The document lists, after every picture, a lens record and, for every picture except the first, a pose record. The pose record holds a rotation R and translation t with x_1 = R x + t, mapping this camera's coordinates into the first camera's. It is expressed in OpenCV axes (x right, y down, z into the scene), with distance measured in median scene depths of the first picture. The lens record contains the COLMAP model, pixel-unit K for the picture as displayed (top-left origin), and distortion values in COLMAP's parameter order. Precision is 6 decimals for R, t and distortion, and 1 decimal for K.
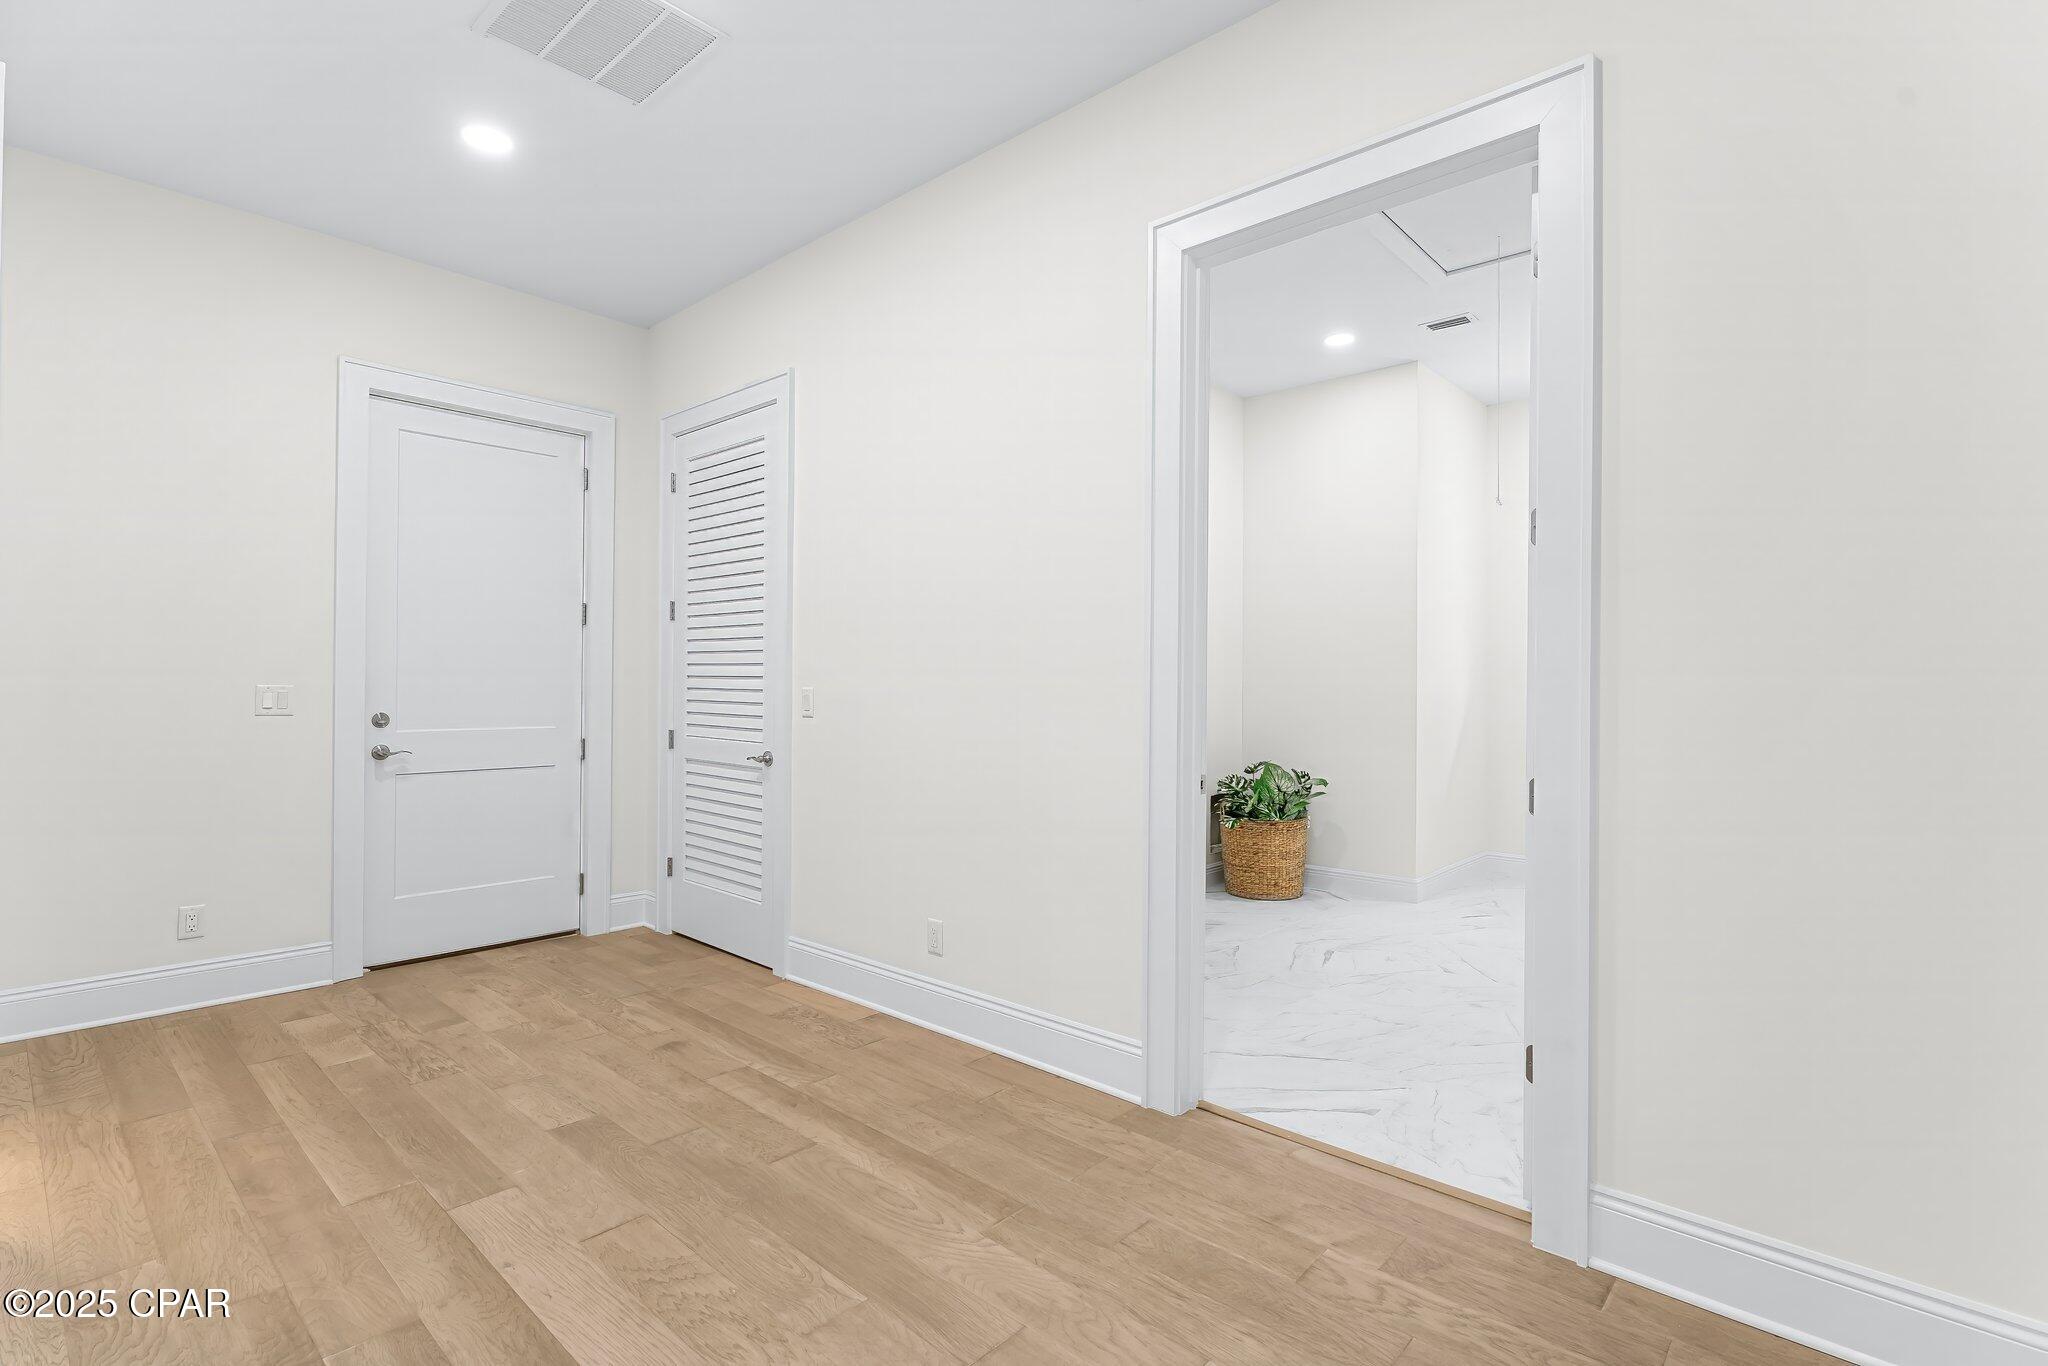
lens RADIAL K [[967.5, 0, 1028.8], [0, 967.5, 685.5], [0, 0, 1]] dist [0.008889, 0.000128]
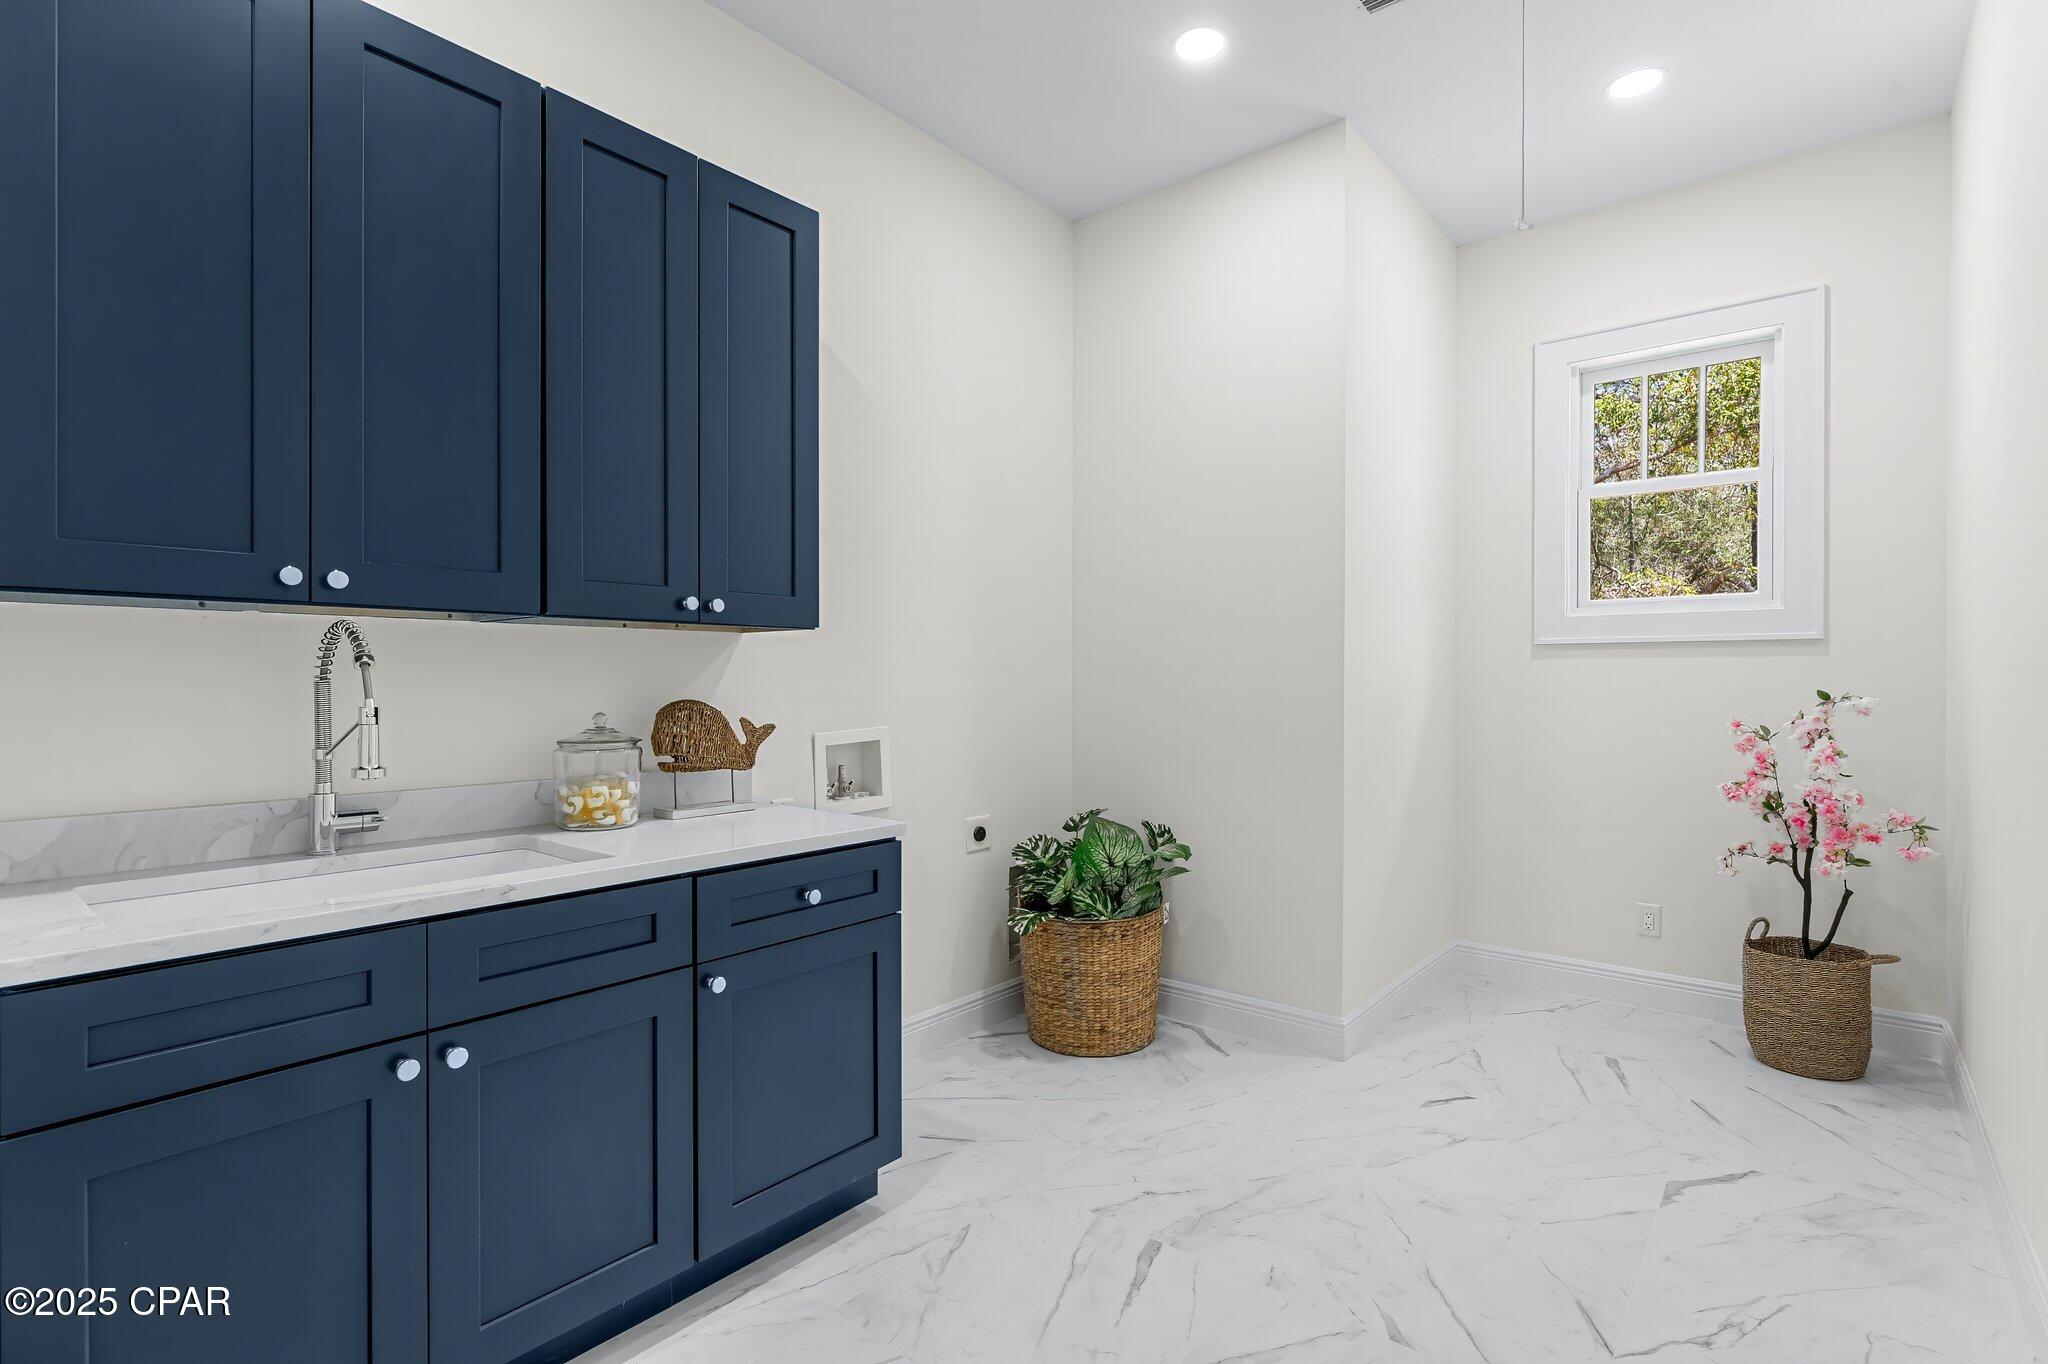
lens RADIAL K [[967.5, 0, 1019.3], [0, 967.5, 680.7], [0, 0, 1]] dist [0.008889, 0.000128]
pose [[0.999269, 0.000408, 0.038237, 0.181306], [-0.000265, 0.999993, -0.003754, 0.000399], [-0.038238, 0.003742, 0.999262, 0.421669]]
